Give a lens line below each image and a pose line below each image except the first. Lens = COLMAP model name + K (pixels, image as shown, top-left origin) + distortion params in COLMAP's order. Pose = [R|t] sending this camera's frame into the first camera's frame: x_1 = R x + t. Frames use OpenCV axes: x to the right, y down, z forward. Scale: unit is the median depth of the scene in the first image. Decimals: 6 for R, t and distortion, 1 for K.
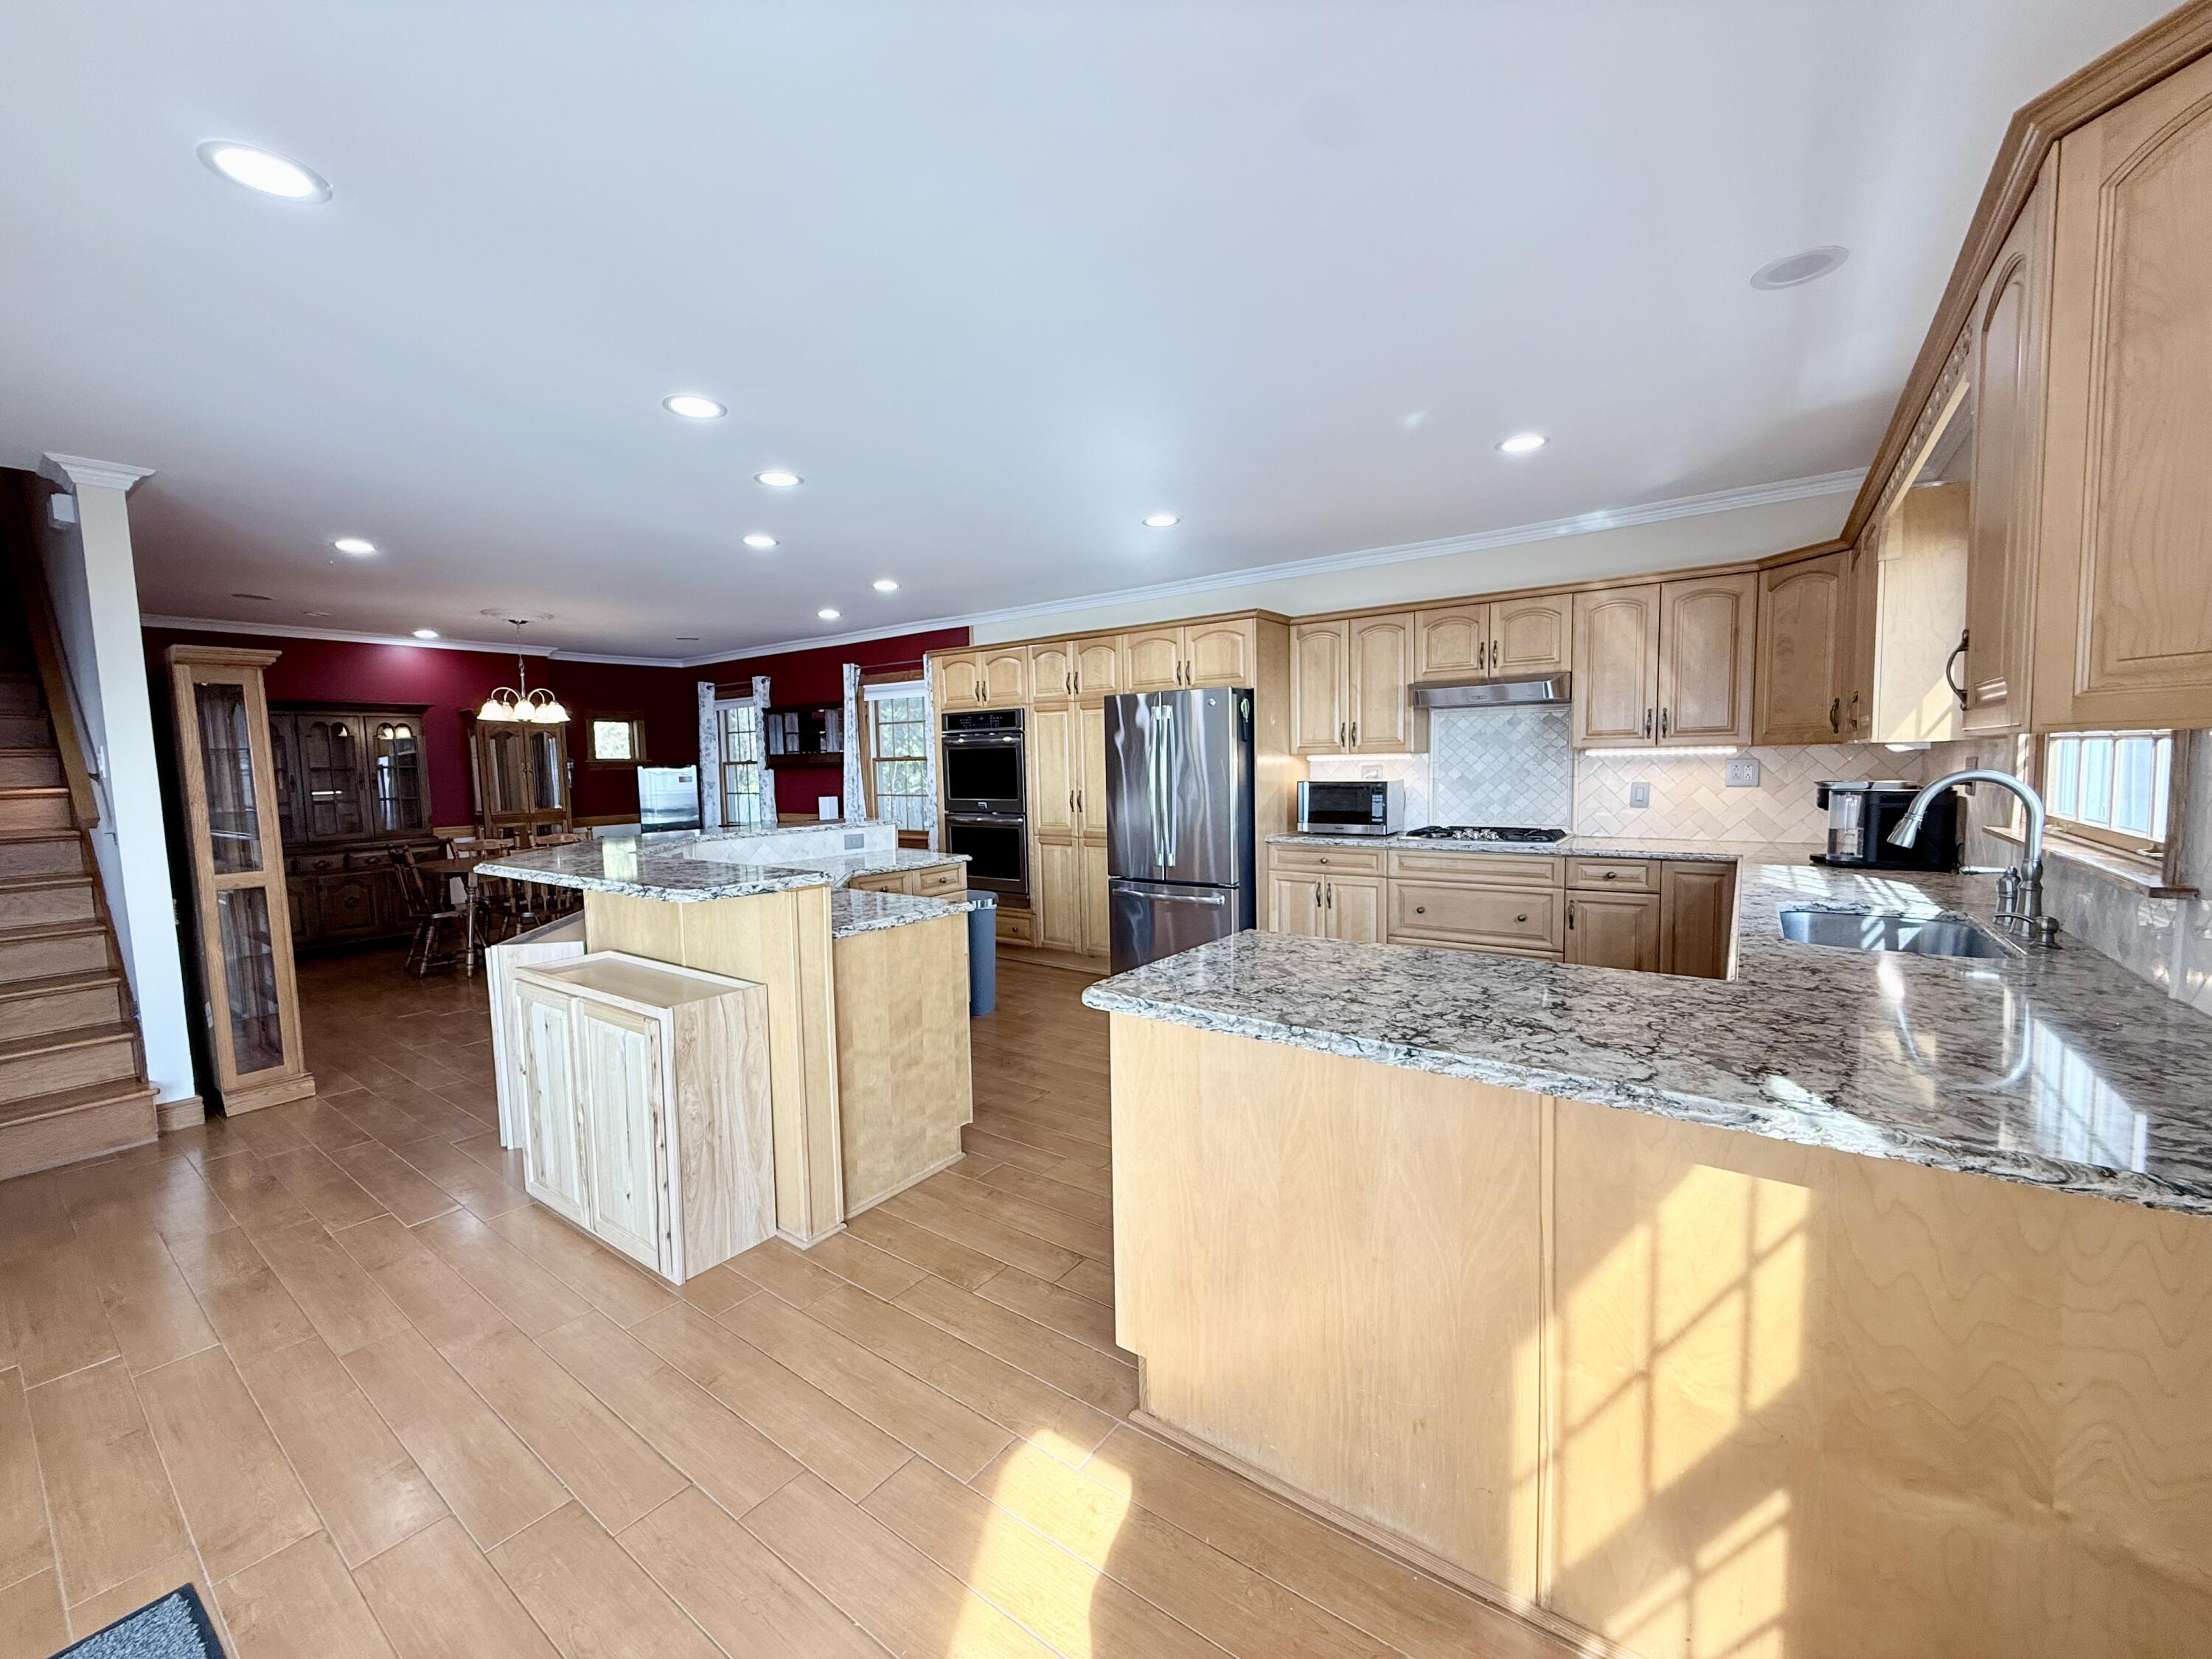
lens RADIAL K [[880.4, 0, 1105.0], [0, 880.4, 827.8], [0, 0, 1]] dist [-0.000229, -0.000015]
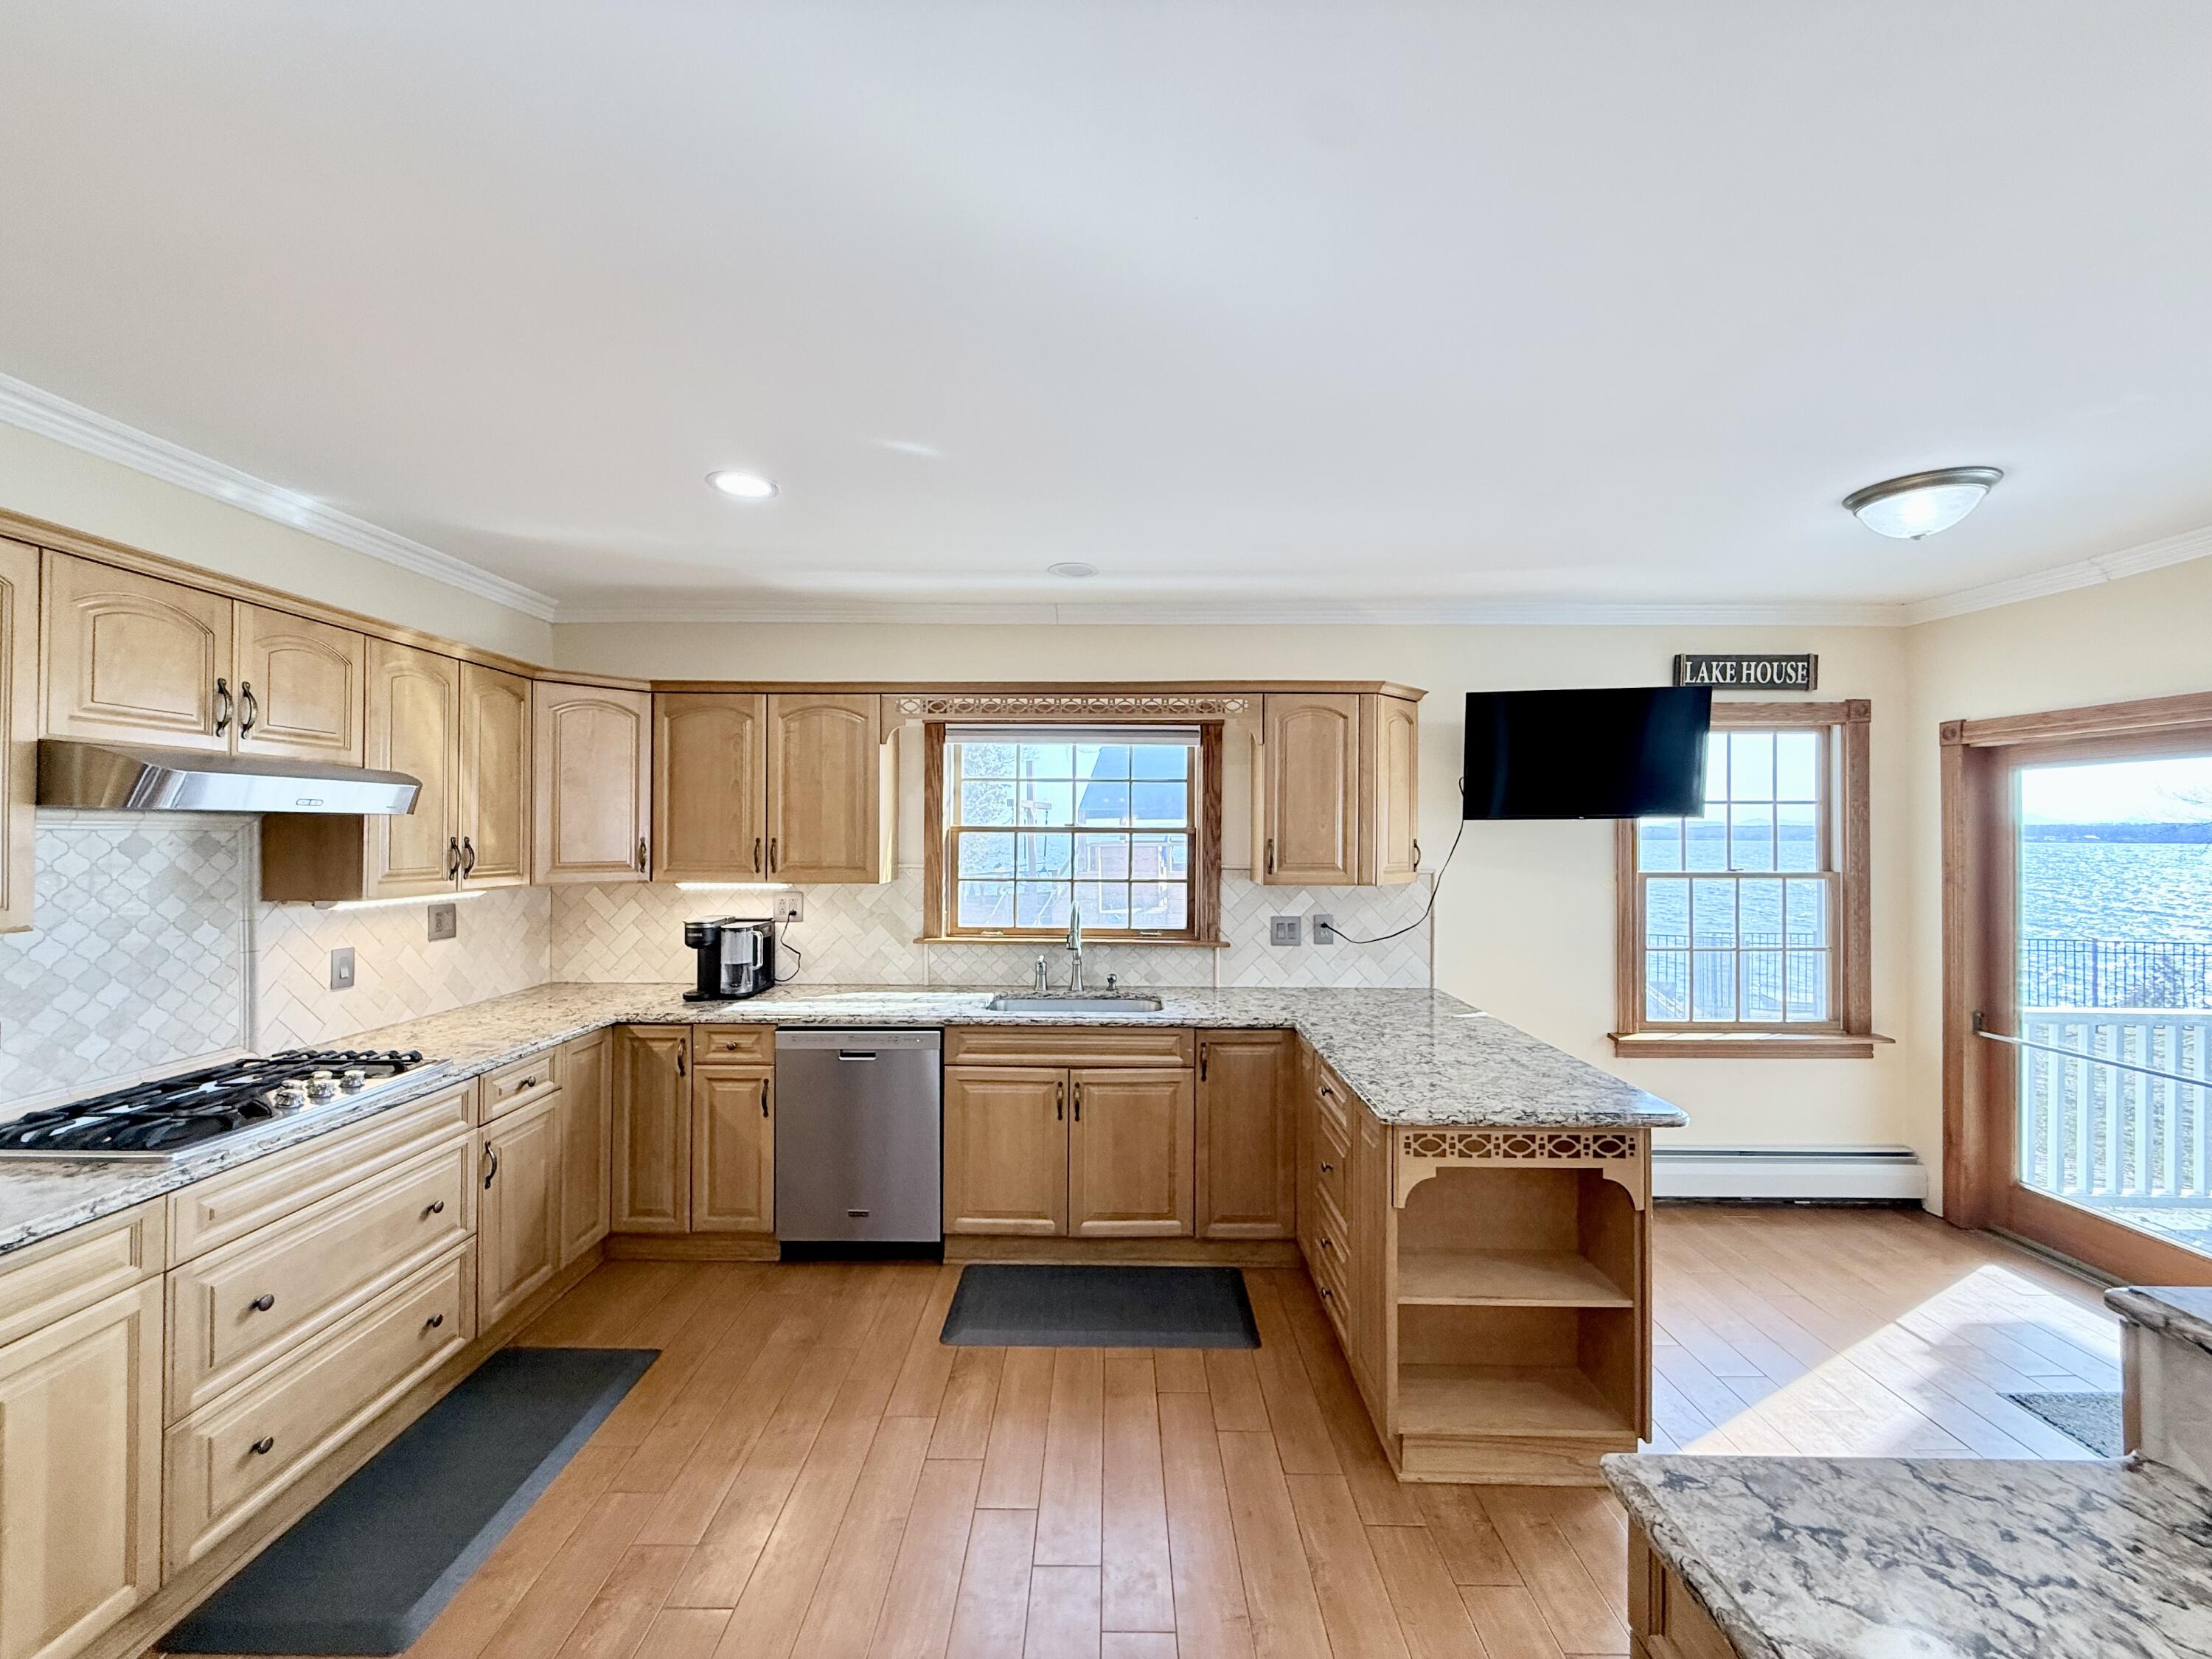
lens RADIAL K [[880.4, 0, 1099.4], [0, 880.4, 830.9], [0, 0, 1]] dist [-0.000229, -0.000015]
pose [[-0.581172, 0.022318, 0.813475, -0.196035], [0.068173, 0.997445, 0.021339, -0.101527], [-0.810920, 0.067859, -0.581209, 0.834553]]
